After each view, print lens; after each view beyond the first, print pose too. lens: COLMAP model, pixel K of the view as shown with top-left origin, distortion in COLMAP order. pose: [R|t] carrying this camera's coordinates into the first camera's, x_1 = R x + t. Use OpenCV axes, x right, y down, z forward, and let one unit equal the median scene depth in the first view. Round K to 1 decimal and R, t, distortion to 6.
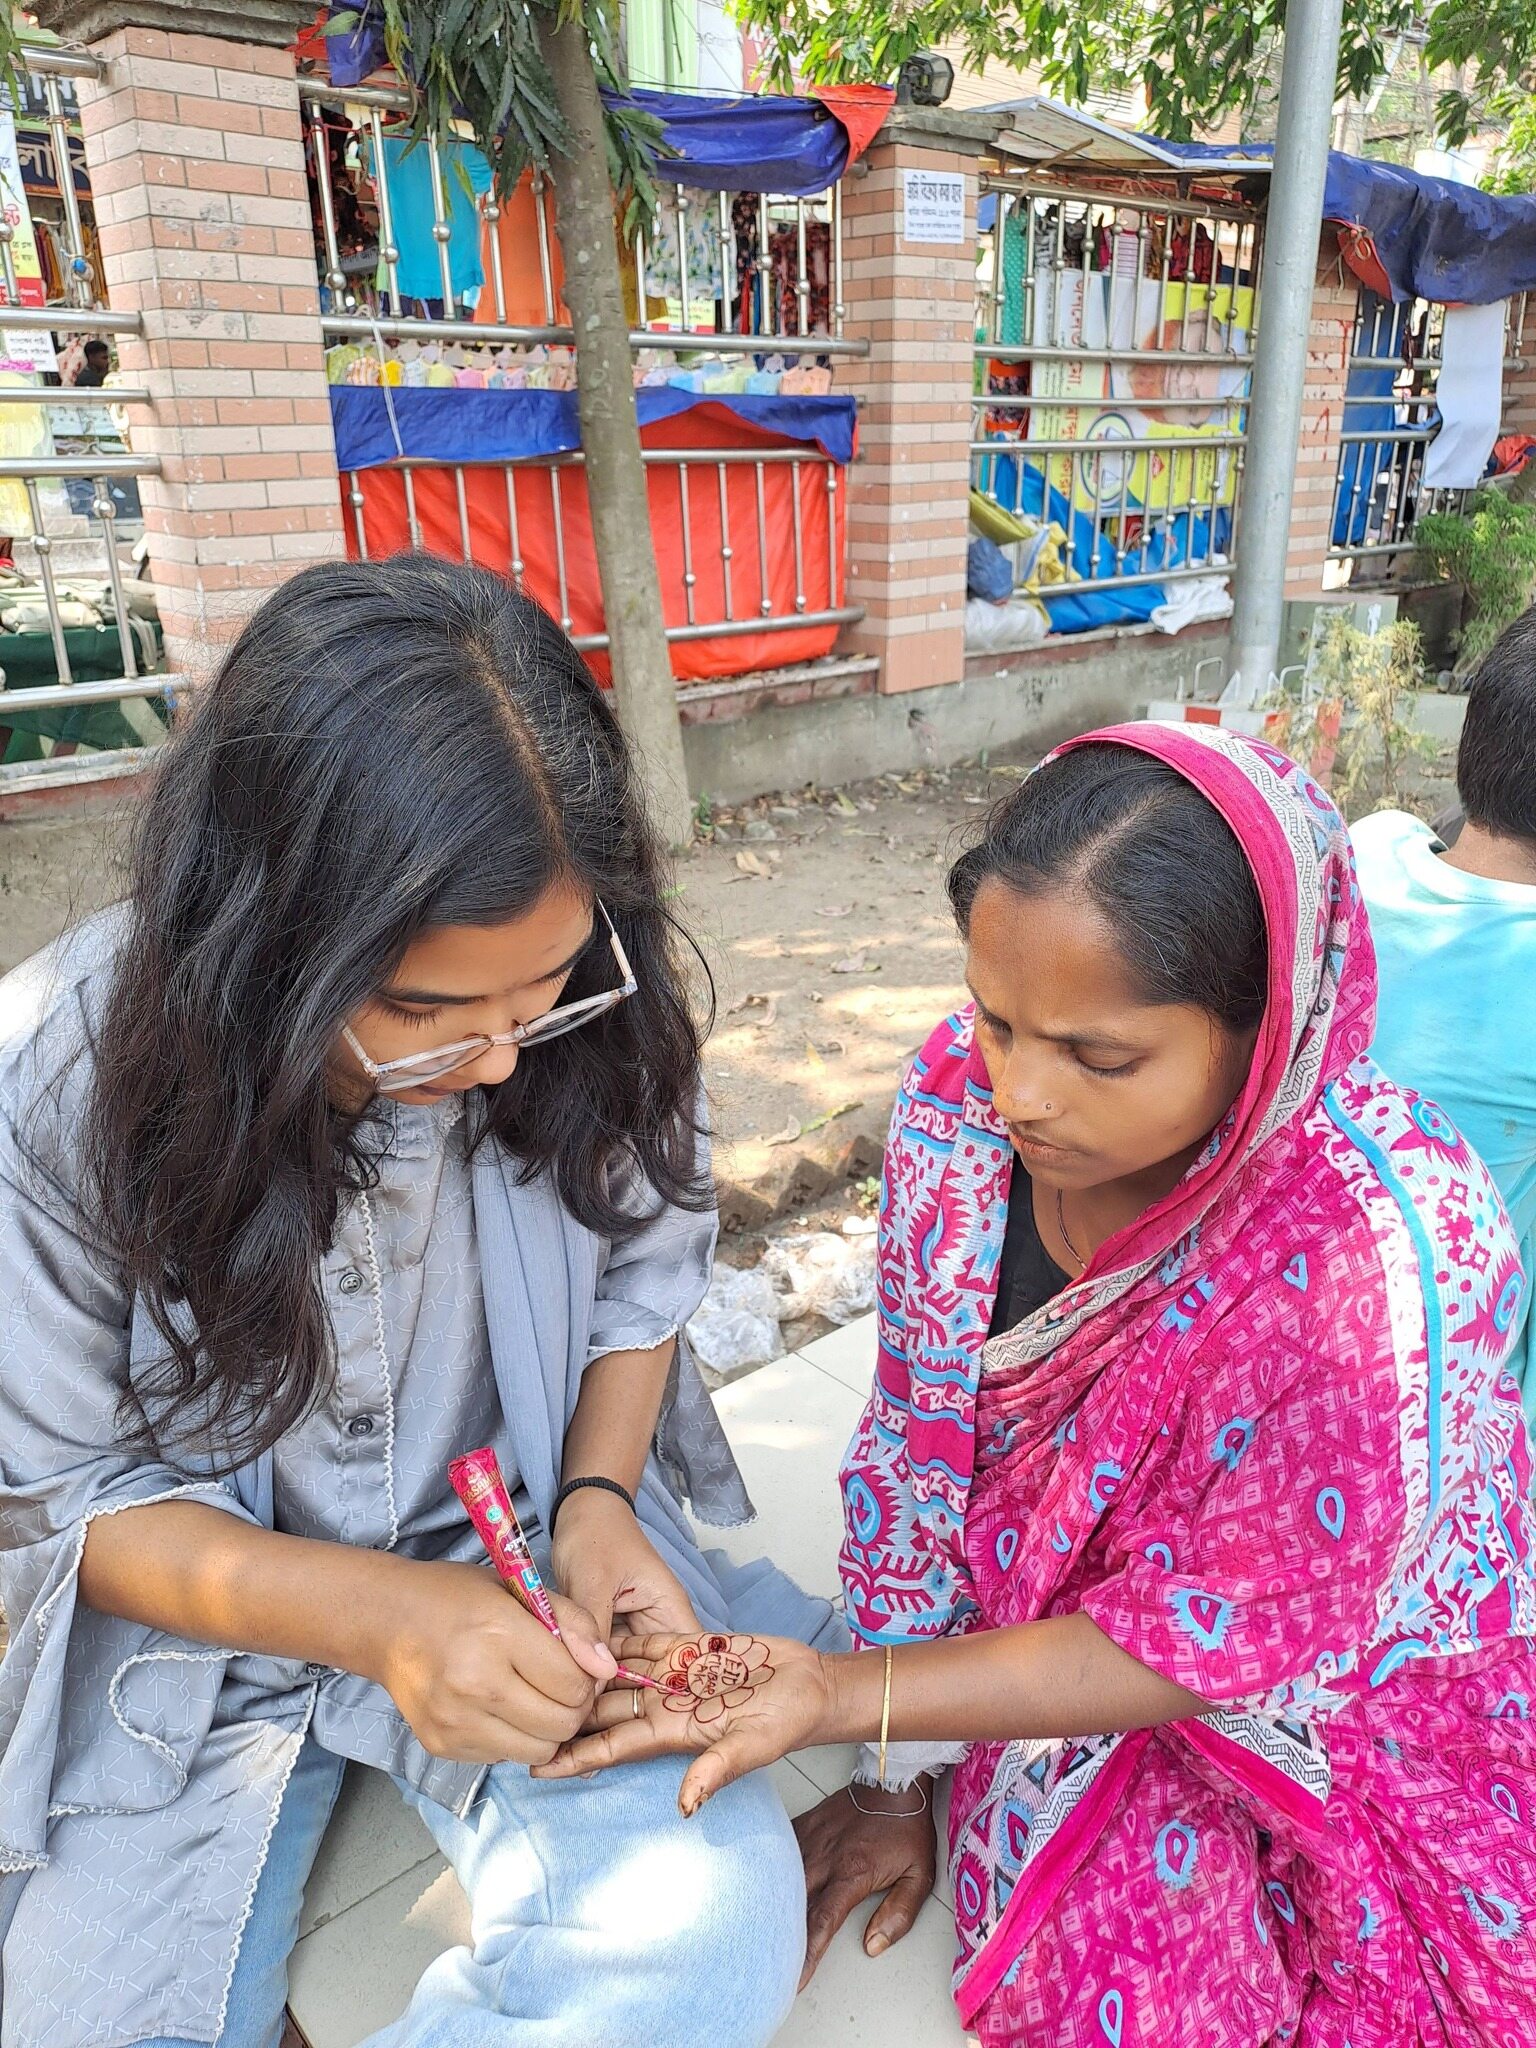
lens RADIAL K [[1512.5, 0, 766.8], [0, 1512.5, 1000.9], [0, 0, 1]] dist [0.067935, -0.064308]
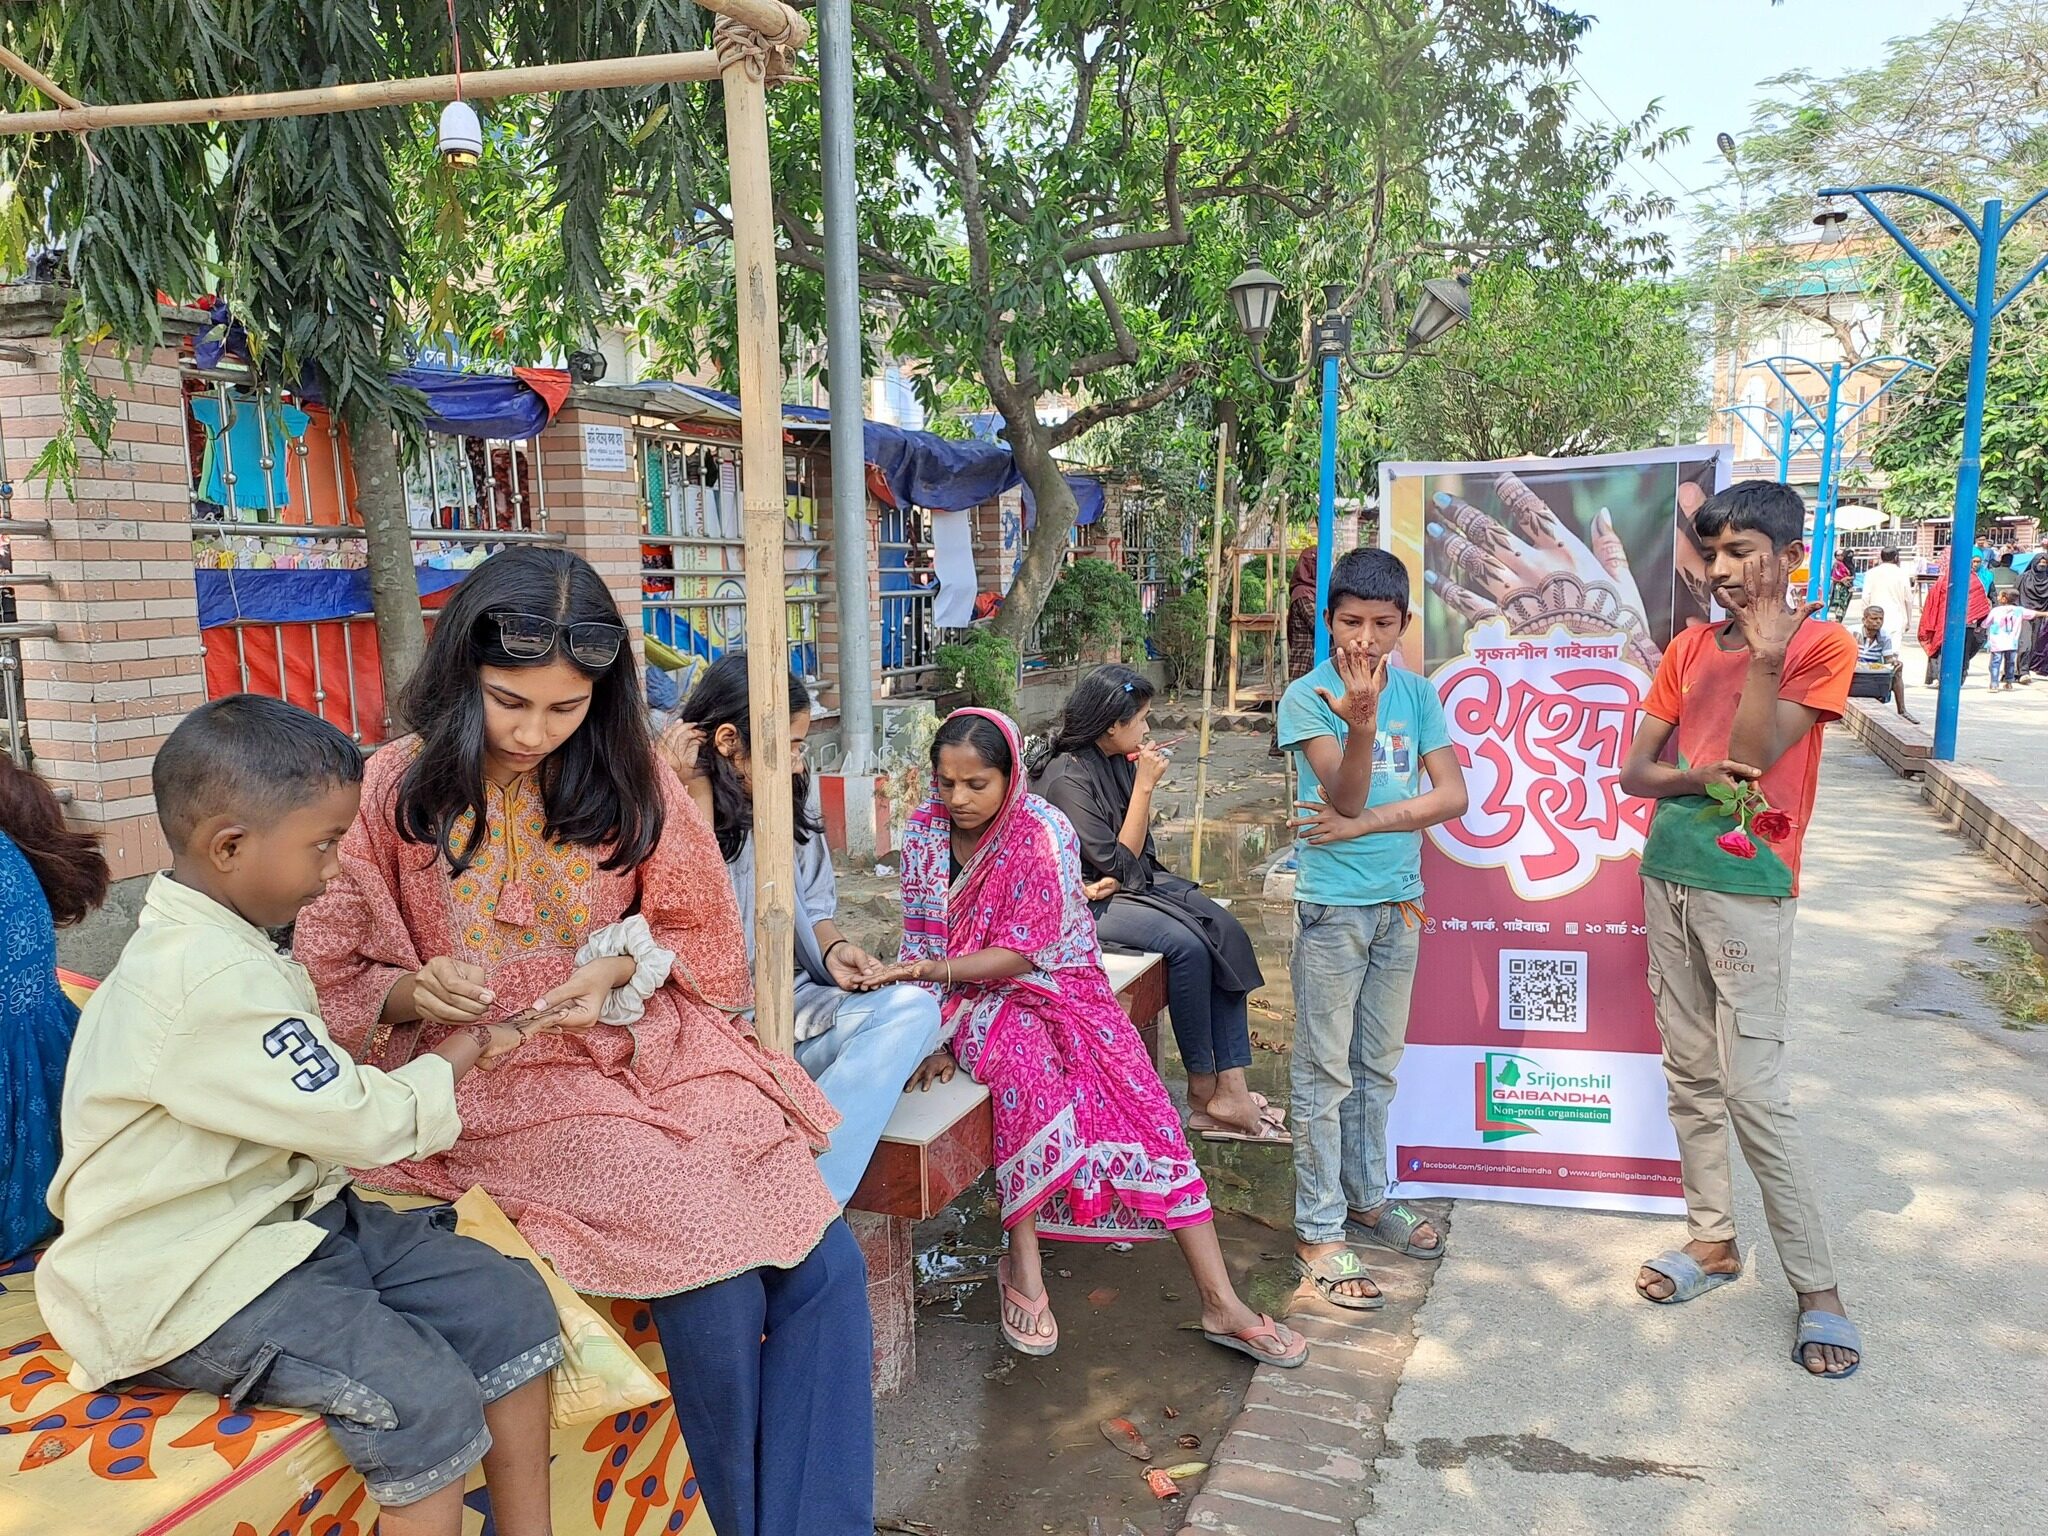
lens RADIAL K [[1535.9, 0, 1024.0], [0, 1535.9, 768.0], [0, 0, 1]] dist [0.136206, -0.131327]
pose [[0.893185, -0.058769, 0.445834, -0.206719], [0.158653, 0.968854, -0.190134, 0.110635], [-0.420774, 0.240557, 0.874689, -0.364464]]
